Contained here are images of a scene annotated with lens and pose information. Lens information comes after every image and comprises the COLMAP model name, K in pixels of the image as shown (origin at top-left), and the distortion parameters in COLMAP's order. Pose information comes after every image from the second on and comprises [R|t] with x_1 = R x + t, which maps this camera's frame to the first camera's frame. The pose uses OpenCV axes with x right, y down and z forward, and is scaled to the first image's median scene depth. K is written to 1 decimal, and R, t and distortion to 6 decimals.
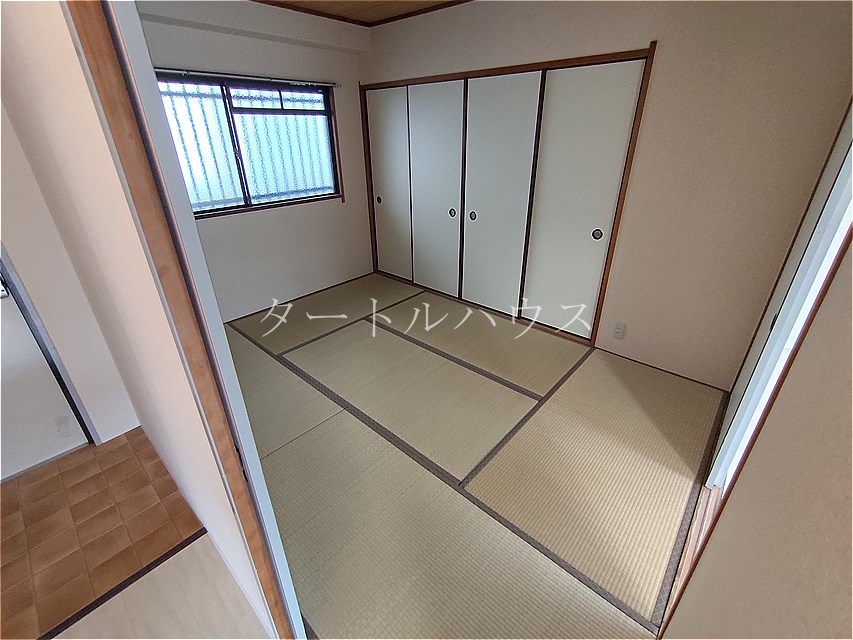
lens RADIAL K [[389.6, 0, 428.8], [0, 389.6, 318.0], [0, 0, 1]] dist [-0.001627, -0.000344]
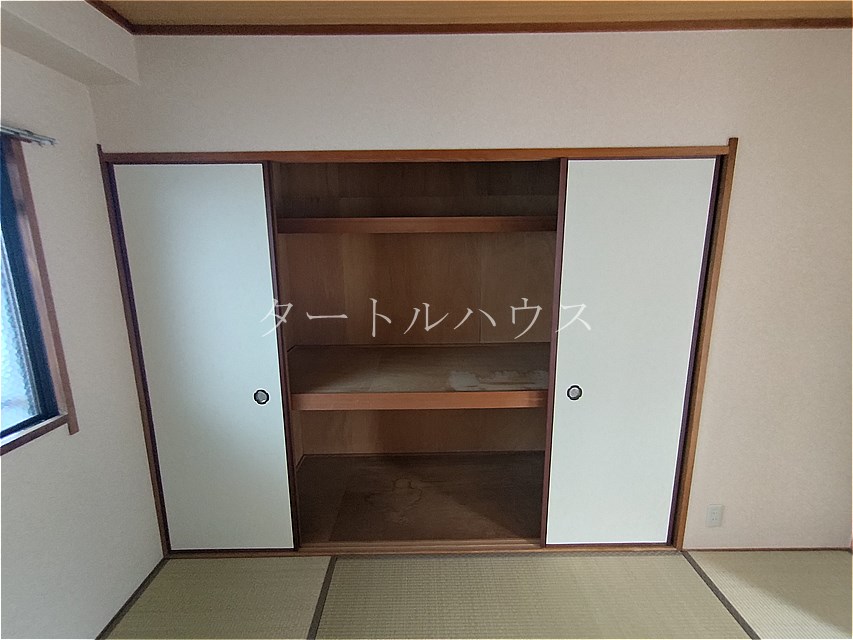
lens RADIAL K [[389.6, 0, 427.4], [0, 389.6, 319.6], [0, 0, 1]] dist [-0.001627, -0.000344]
pose [[0.725359, -0.123308, 0.677237, -0.224091], [0.301458, 0.941370, -0.151478, -0.255842], [-0.618852, 0.314034, 0.720003, 0.533855]]
